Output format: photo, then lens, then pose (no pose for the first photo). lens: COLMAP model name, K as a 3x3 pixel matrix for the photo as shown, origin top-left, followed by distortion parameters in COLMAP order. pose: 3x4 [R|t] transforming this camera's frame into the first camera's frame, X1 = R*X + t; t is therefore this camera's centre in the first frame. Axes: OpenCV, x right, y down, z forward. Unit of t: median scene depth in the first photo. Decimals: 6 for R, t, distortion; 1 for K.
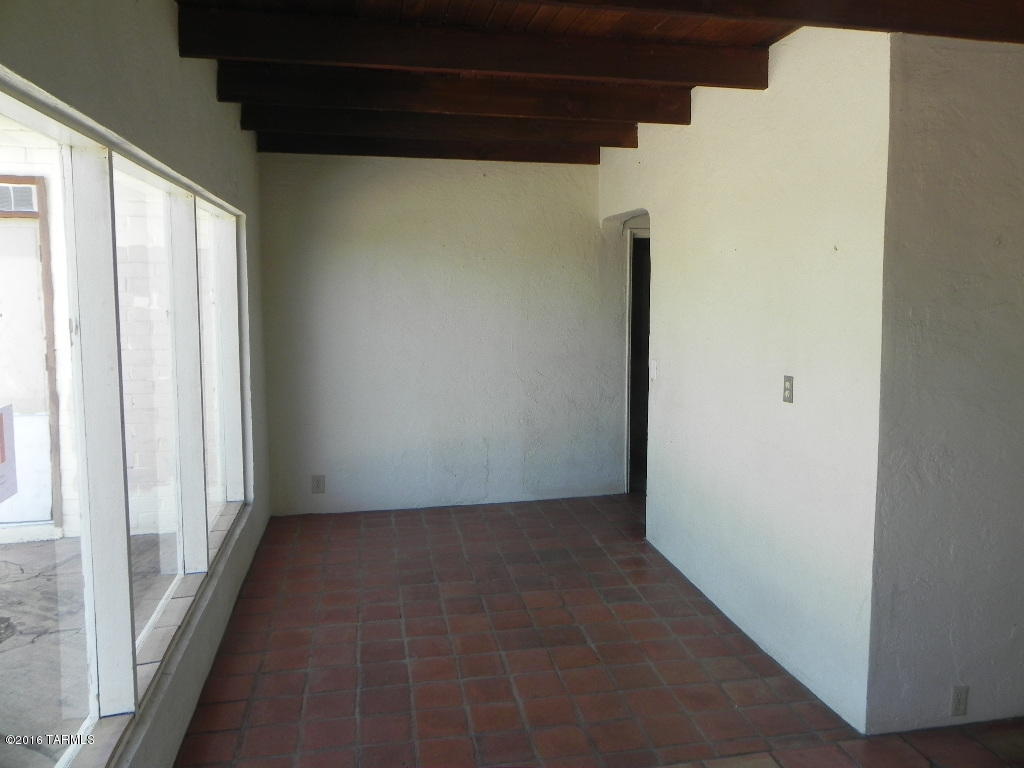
lens RADIAL K [[792.1, 0, 514.0], [0, 792.1, 382.1], [0, 0, 1]] dist [-0.005910, -0.001559]
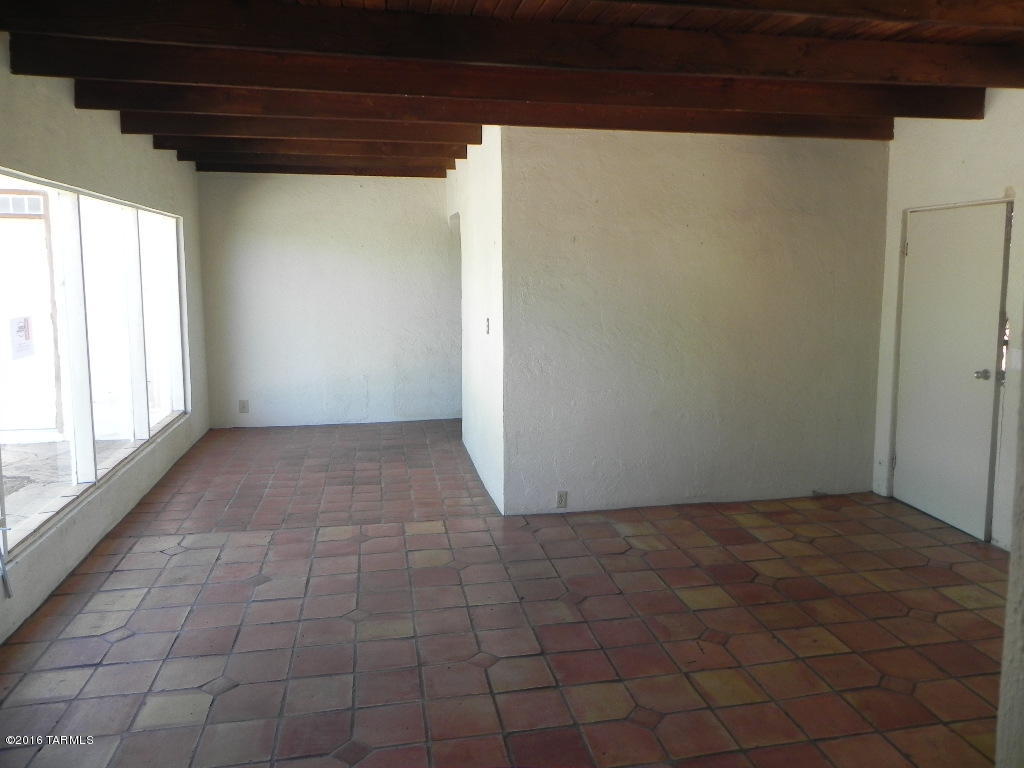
lens RADIAL K [[792.1, 0, 513.1], [0, 792.1, 381.3], [0, 0, 1]] dist [-0.005910, -0.001559]
pose [[0.999938, 0.002408, -0.010874, 0.288680], [-0.002189, 0.999794, 0.020156, 0.063476], [0.010920, -0.020131, 0.999738, -0.468952]]
